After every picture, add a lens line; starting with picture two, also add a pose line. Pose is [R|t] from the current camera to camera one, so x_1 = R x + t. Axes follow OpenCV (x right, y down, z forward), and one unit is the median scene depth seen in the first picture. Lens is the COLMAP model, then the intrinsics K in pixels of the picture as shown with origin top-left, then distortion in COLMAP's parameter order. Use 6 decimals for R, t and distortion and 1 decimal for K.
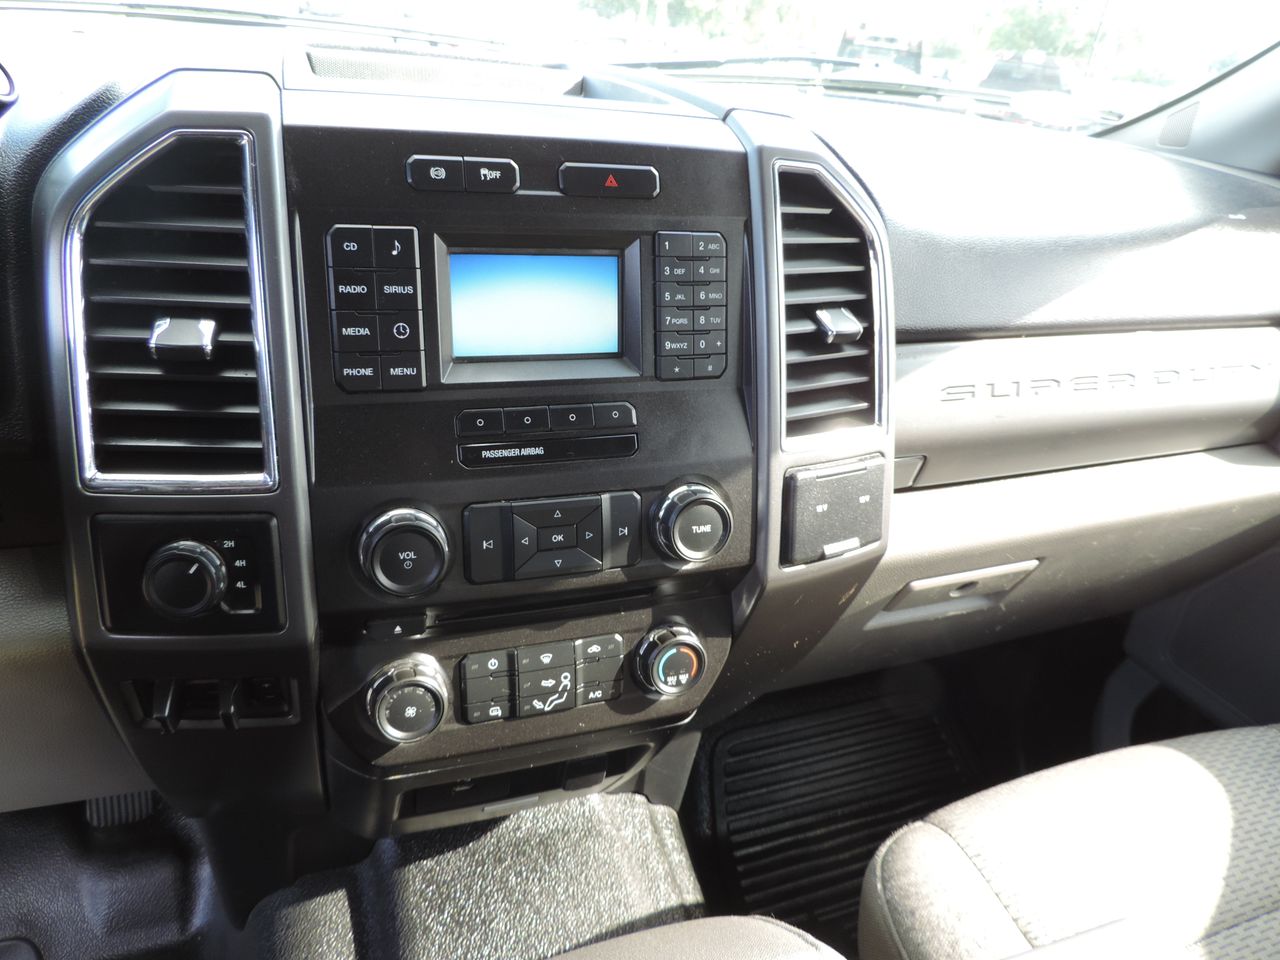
lens RADIAL K [[909.3, 0, 640.0], [0, 909.3, 480.0], [0, 0, 1]] dist [-0.004100, 0.007839]
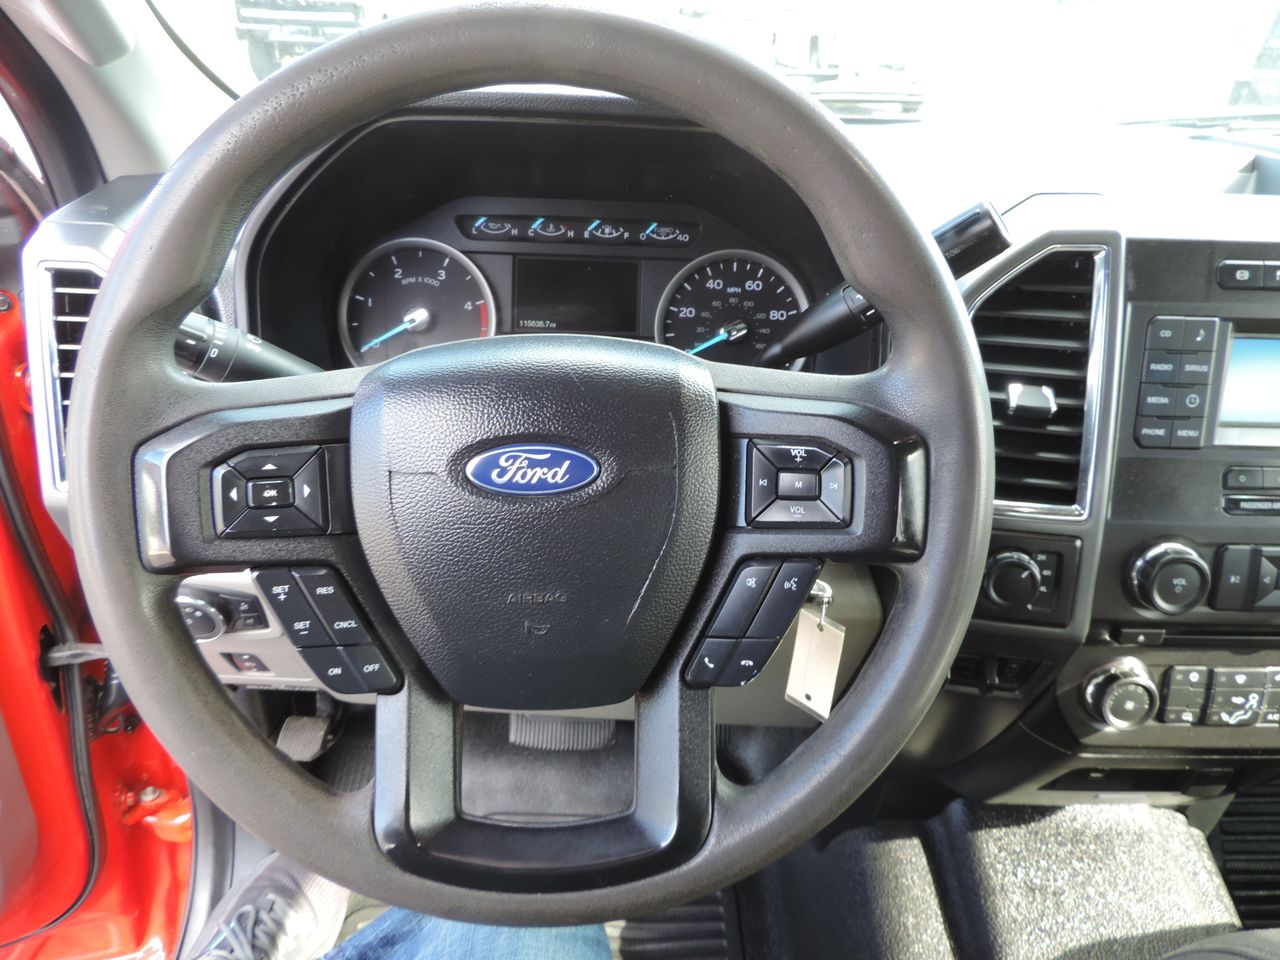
lens RADIAL K [[909.3, 0, 640.0], [0, 909.3, 480.0], [0, 0, 1]] dist [-0.004100, 0.007839]
pose [[0.940390, 0.092741, -0.327210, -0.403603], [-0.089676, 0.995670, 0.024478, -0.014265], [0.328063, 0.006324, 0.944635, -0.302408]]
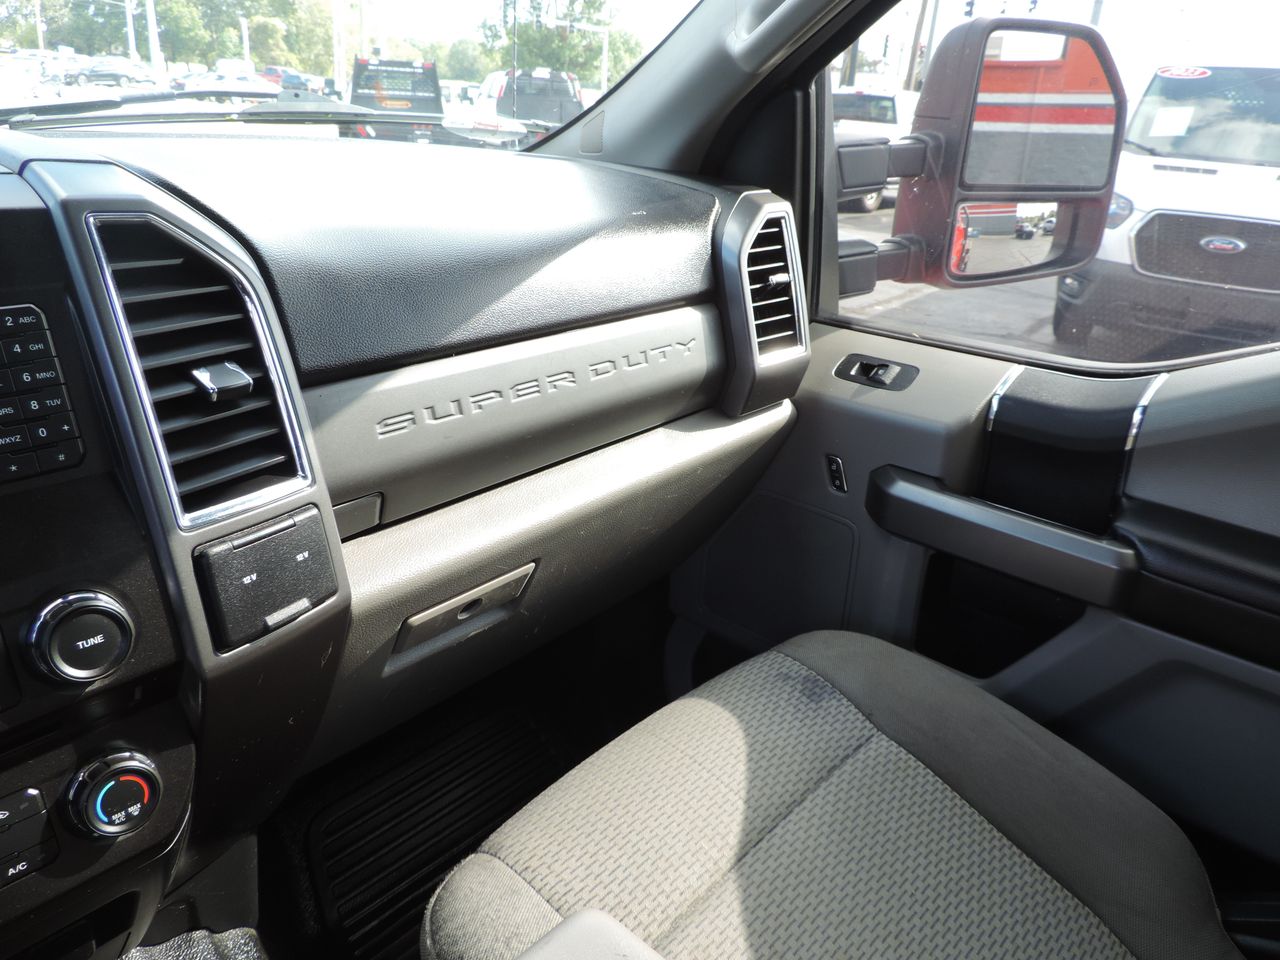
lens RADIAL K [[910.9, 0, 640.0], [0, 910.9, 480.0], [0, 0, 1]] dist [0.011531, 0.001411]
pose [[0.898903, -0.217518, 0.380340, 0.218066], [0.226056, 0.973850, 0.022683, 0.001792], [-0.375329, 0.065588, 0.924568, -0.006037]]
